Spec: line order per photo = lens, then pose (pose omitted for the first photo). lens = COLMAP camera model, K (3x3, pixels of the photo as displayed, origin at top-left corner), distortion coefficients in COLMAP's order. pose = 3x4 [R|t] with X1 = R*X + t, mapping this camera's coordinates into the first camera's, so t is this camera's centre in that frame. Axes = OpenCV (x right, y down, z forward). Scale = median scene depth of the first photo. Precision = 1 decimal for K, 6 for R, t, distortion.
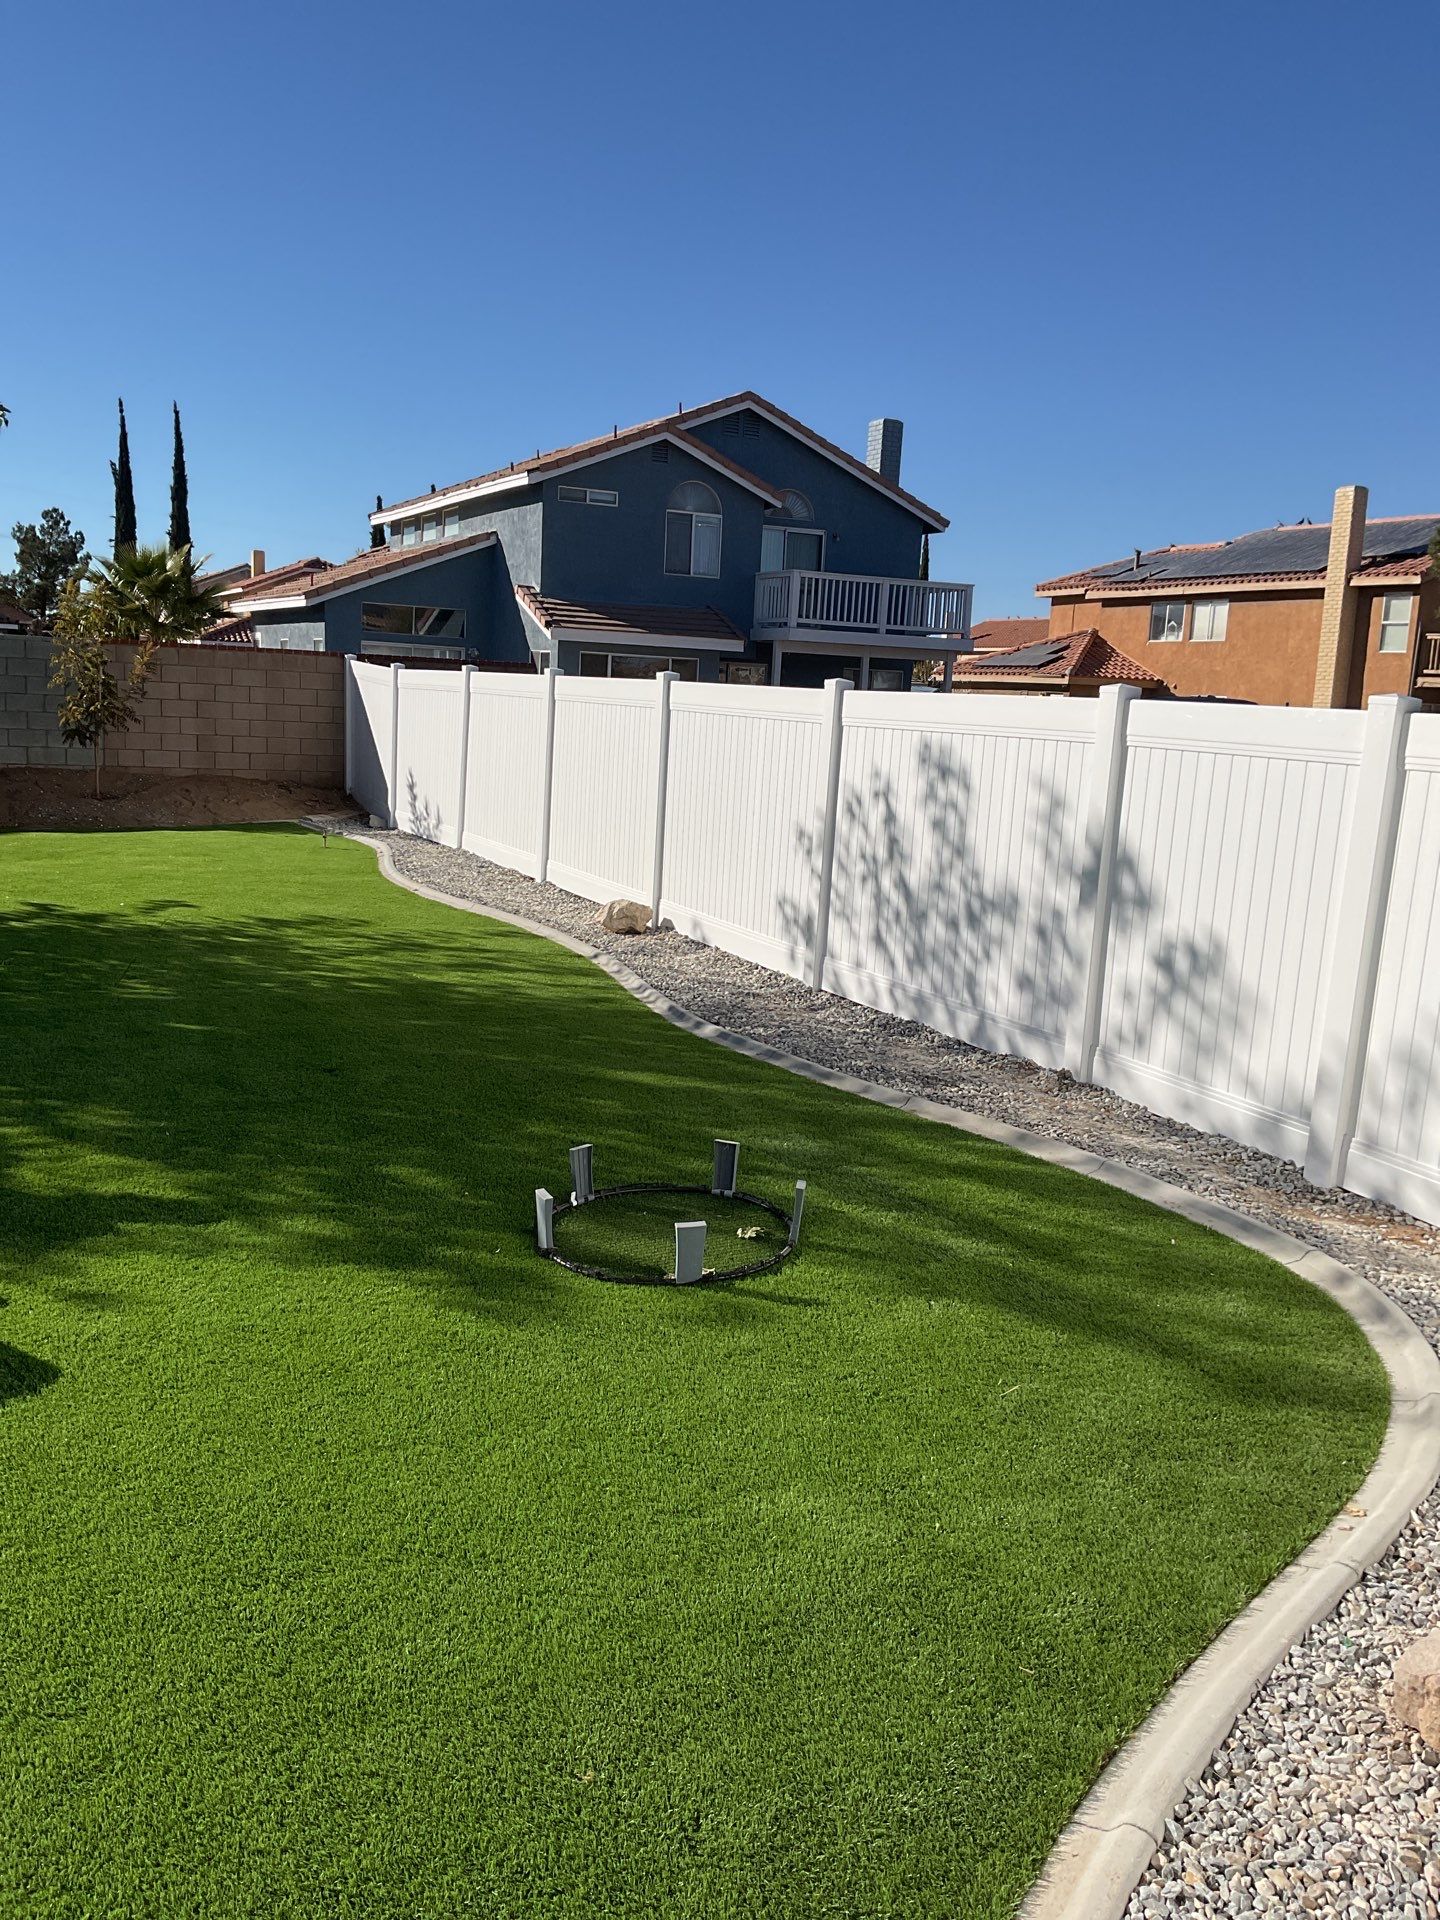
lens RADIAL K [[1588.6, 0, 712.0], [0, 1588.6, 958.2], [0, 0, 1]] dist [0.143444, -0.277702]
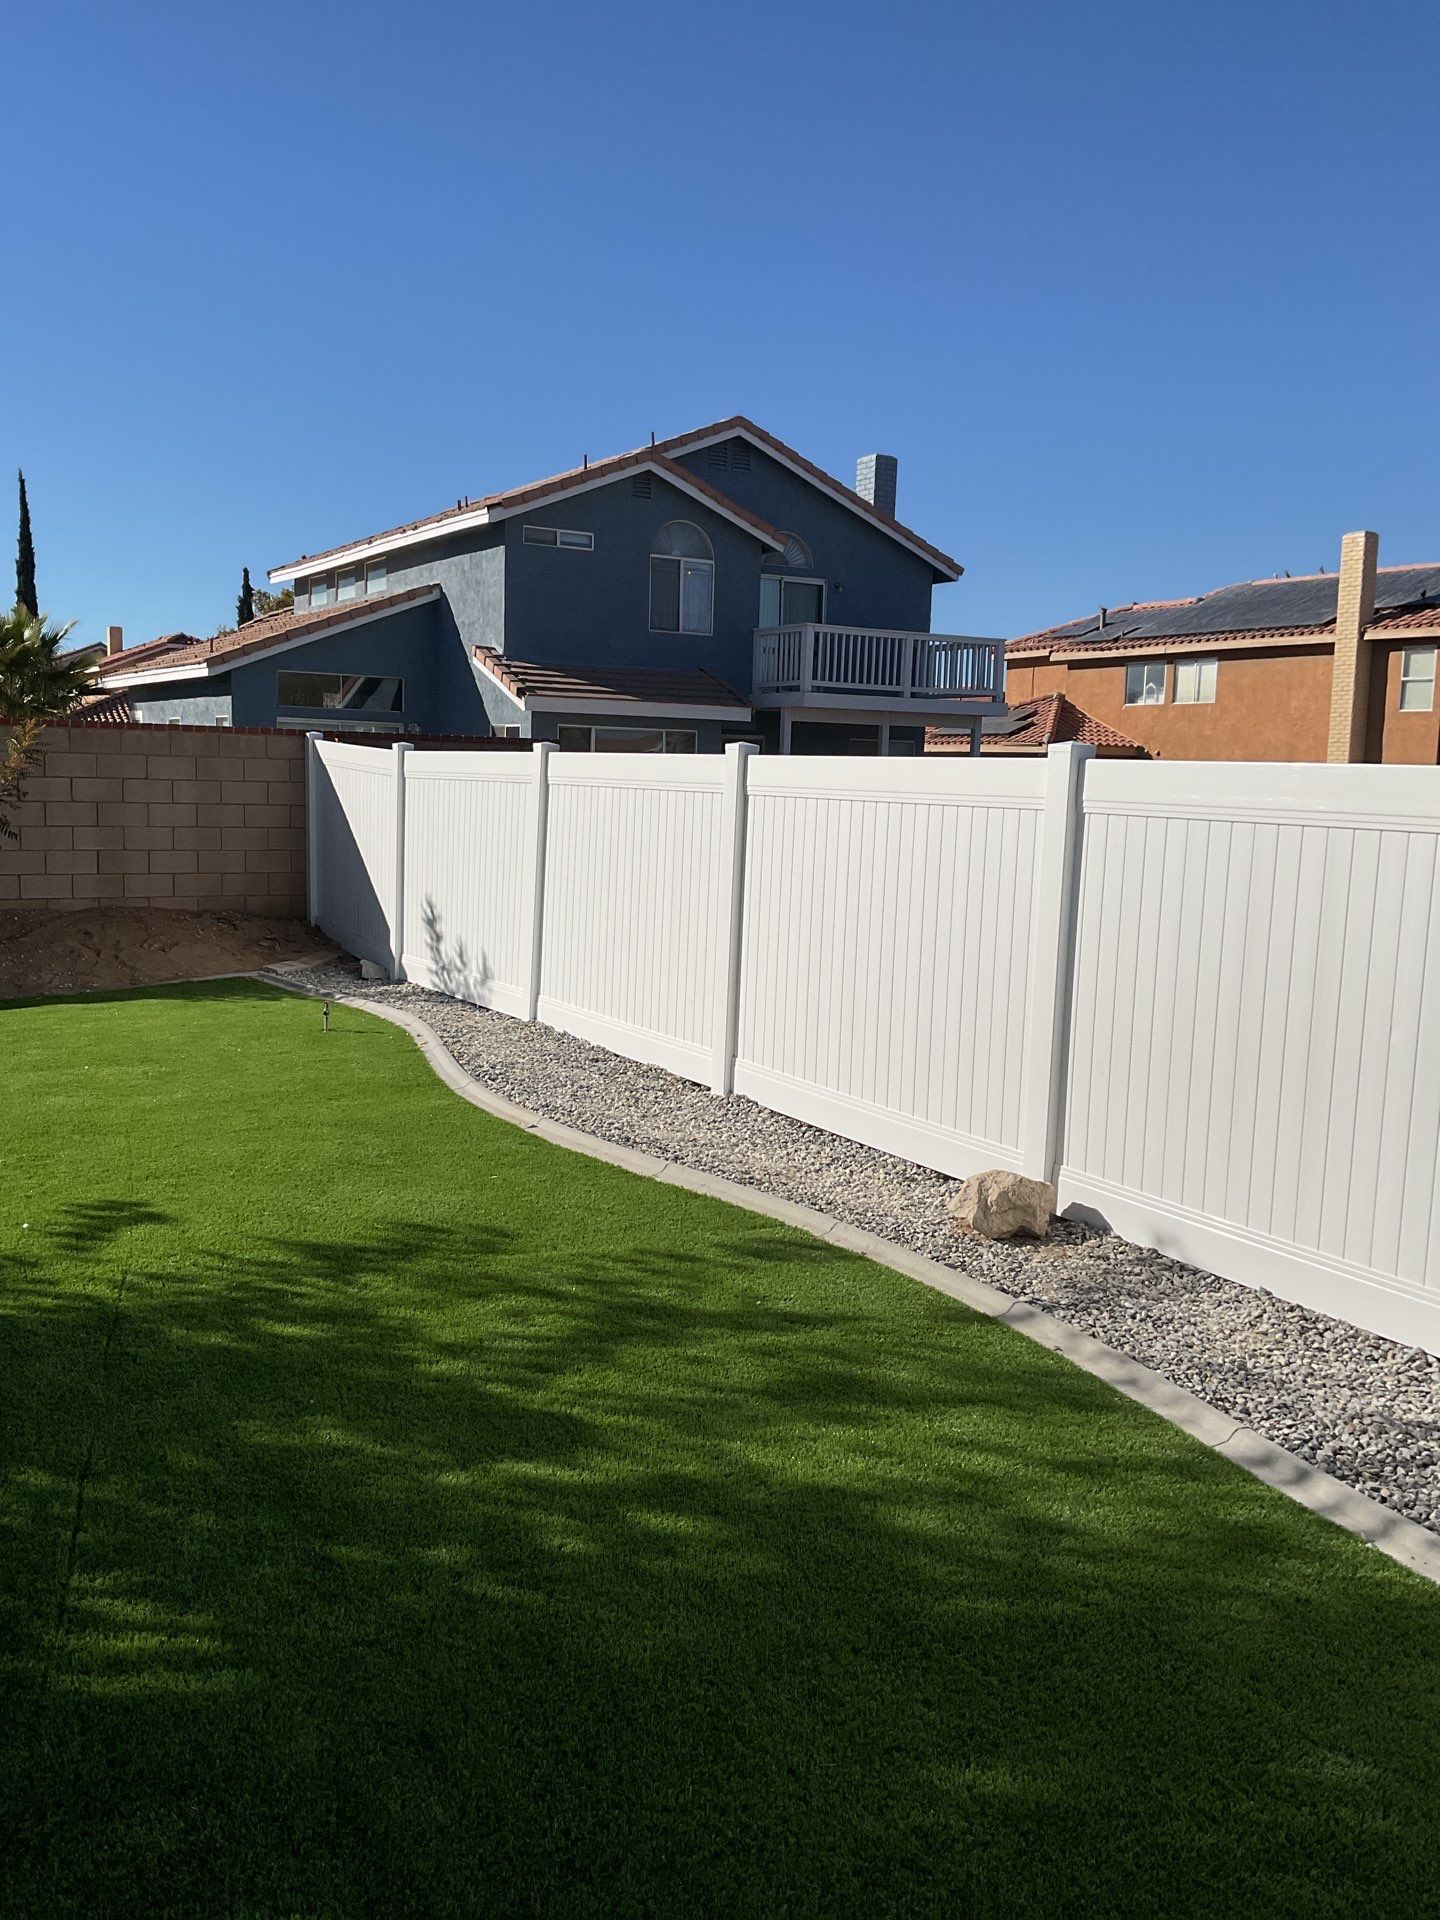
lens RADIAL K [[1588.6, 0, 712.0], [0, 1588.6, 958.2], [0, 0, 1]] dist [0.143444, -0.277702]
pose [[0.996005, -0.031357, 0.083615, -0.072414], [0.035108, 0.998425, -0.043768, -0.033011], [-0.082110, 0.046528, 0.995537, 0.179824]]
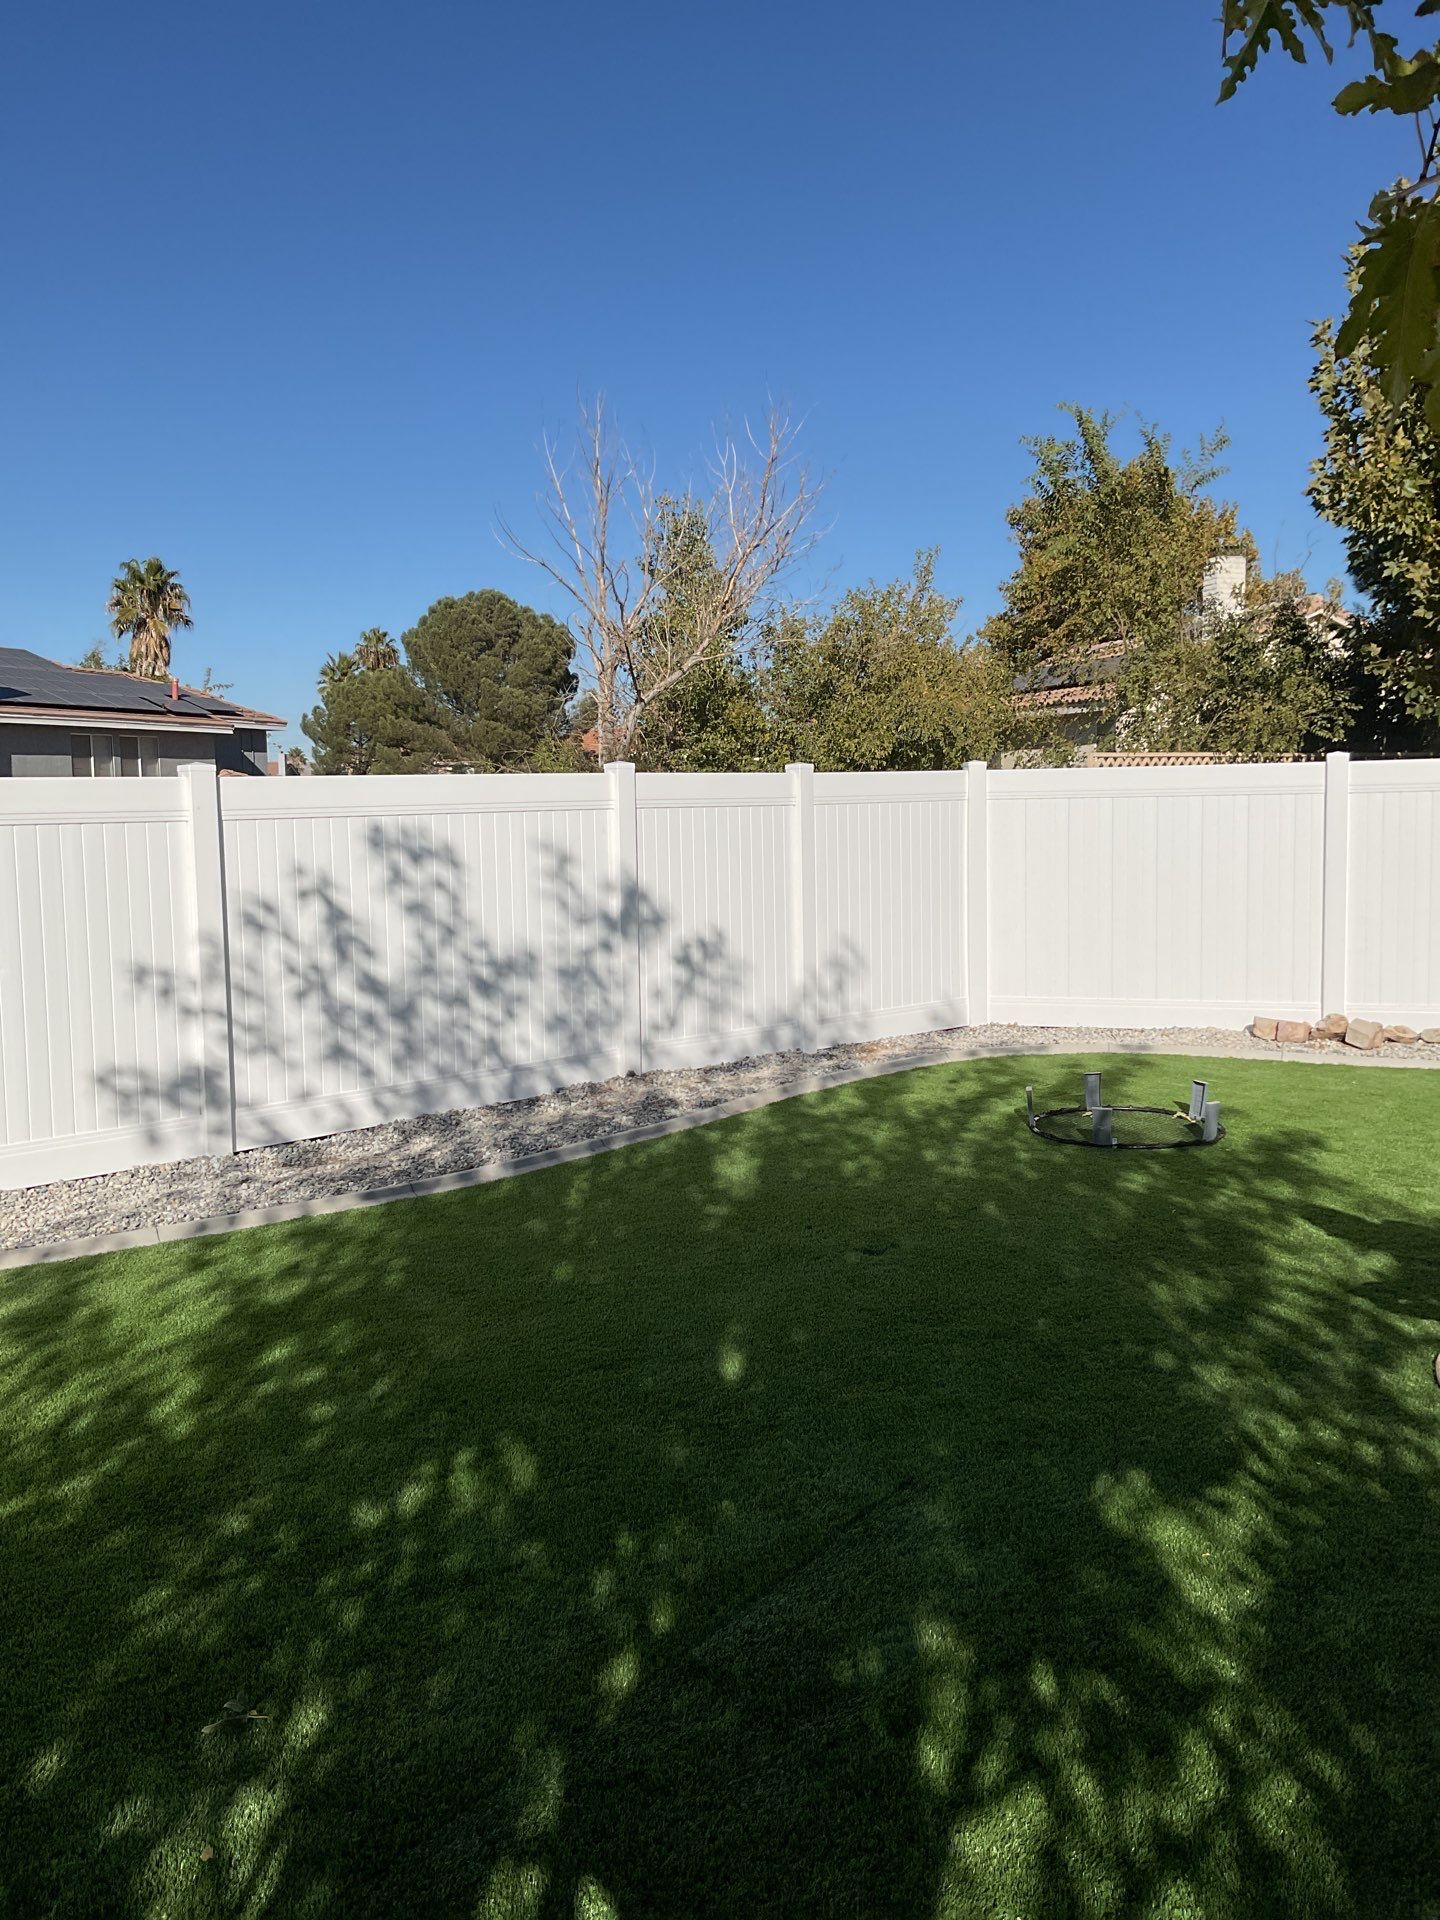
lens RADIAL K [[1588.6, 0, 712.0], [0, 1588.6, 958.2], [0, 0, 1]] dist [0.143444, -0.277702]
pose [[-0.250792, -0.163074, 0.954207, -0.225757], [0.165785, 0.963911, 0.208306, -0.061566], [-0.953739, 0.210435, -0.214706, 0.284715]]
